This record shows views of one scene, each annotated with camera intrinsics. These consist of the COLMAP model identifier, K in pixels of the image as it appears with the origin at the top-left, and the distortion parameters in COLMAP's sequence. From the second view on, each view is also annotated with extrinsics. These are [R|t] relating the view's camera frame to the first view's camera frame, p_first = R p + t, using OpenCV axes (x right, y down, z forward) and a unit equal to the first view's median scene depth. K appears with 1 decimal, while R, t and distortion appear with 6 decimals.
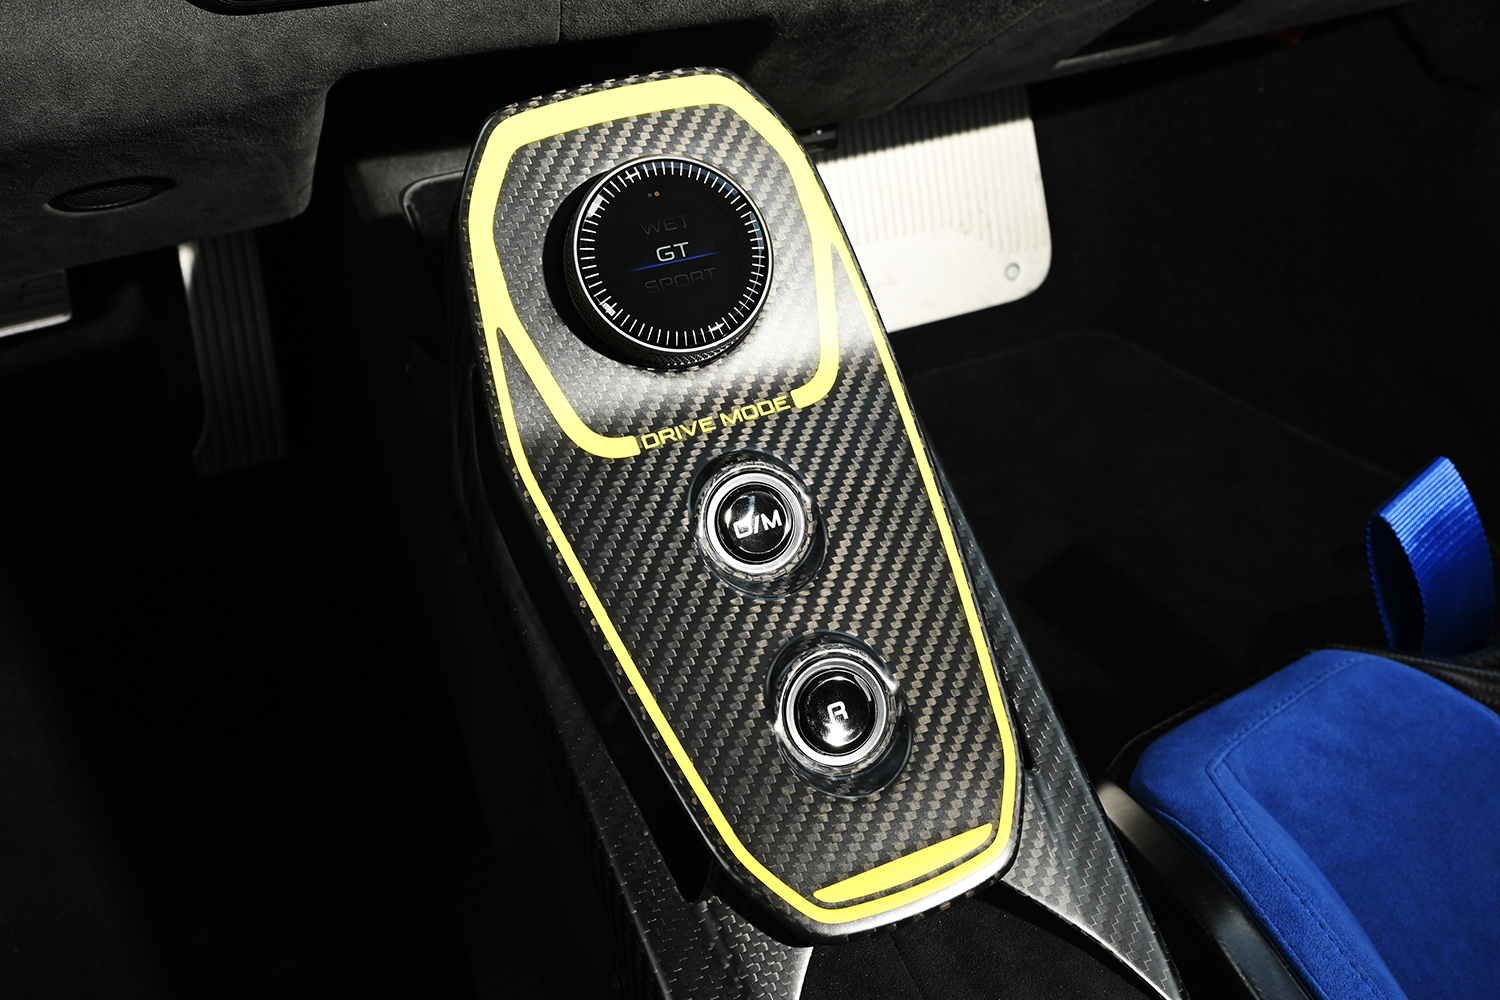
lens RADIAL K [[1386.4, 0, 750.1], [0, 1386.4, 500.4], [0, 0, 1]] dist [0.006237, 0.000000]
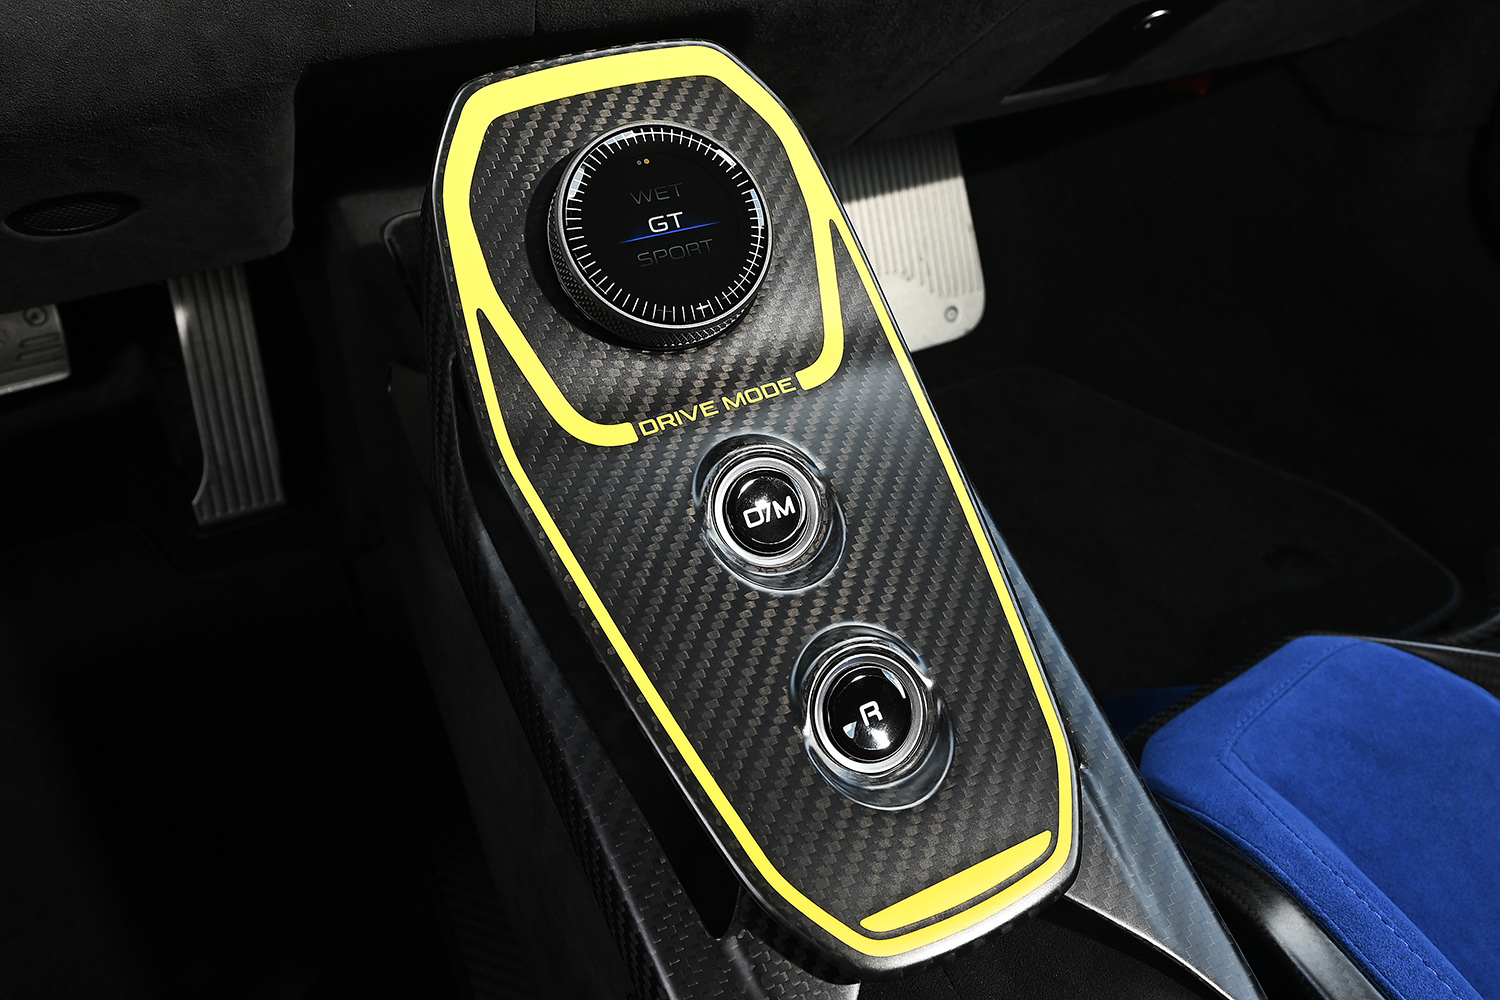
lens RADIAL K [[1165.4, 0, 750.2], [0, 1165.4, 499.9], [0, 0, 1]] dist [0.002162, 0.005806]
pose [[0.998446, -0.036535, 0.042085, -0.037713], [0.038319, 0.998366, -0.042389, 0.039593], [-0.040468, 0.043935, 0.998214, 0.220146]]
